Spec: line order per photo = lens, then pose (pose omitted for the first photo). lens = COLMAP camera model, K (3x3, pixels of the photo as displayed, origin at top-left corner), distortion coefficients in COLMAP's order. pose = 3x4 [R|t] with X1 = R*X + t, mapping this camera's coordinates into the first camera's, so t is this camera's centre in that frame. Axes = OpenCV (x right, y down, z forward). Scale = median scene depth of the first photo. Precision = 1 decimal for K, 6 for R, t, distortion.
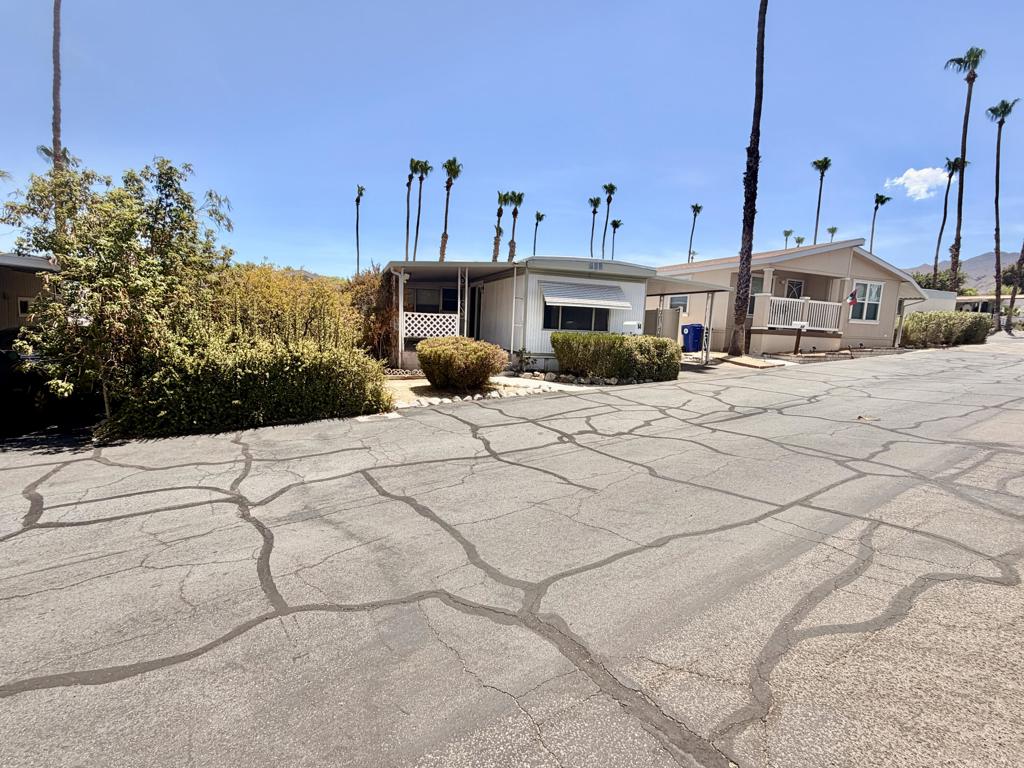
lens RADIAL K [[481.5, 0, 511.8], [0, 481.5, 388.8], [0, 0, 1]] dist [0.004609, 0.000449]
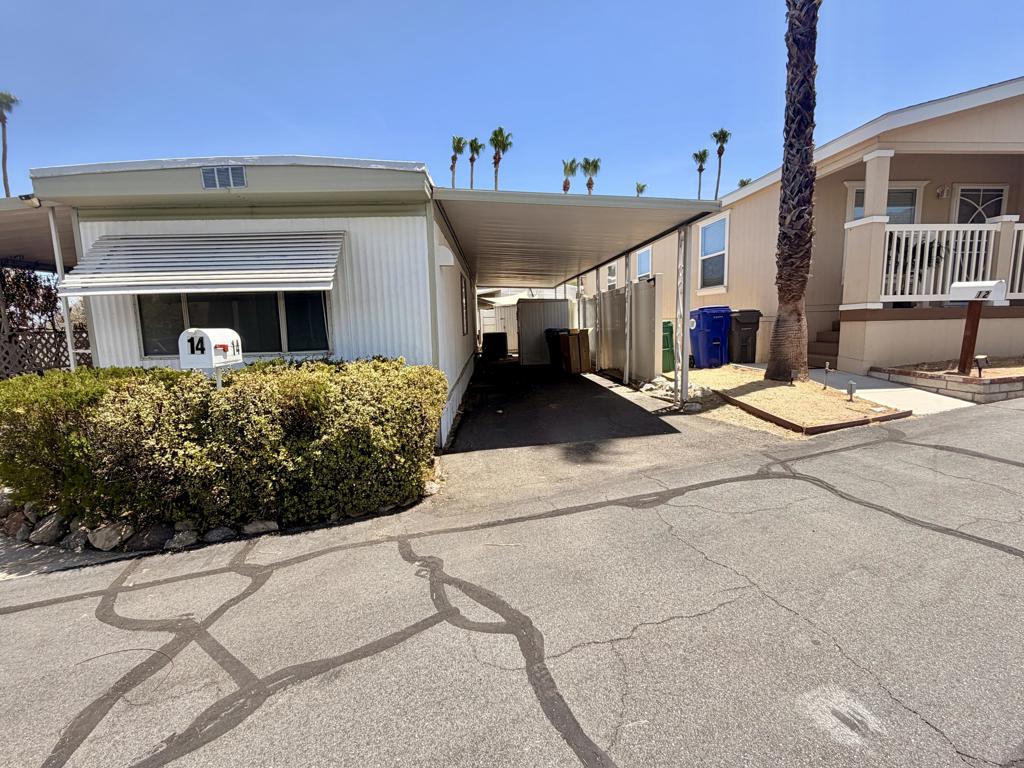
lens RADIAL K [[481.5, 0, 512.4], [0, 481.5, 382.3], [0, 0, 1]] dist [0.004609, 0.000449]
pose [[0.953579, -0.031041, -0.299537, 0.343989], [0.029531, 0.999518, -0.009568, -0.064918], [0.299690, 0.000278, 0.954037, 0.510084]]
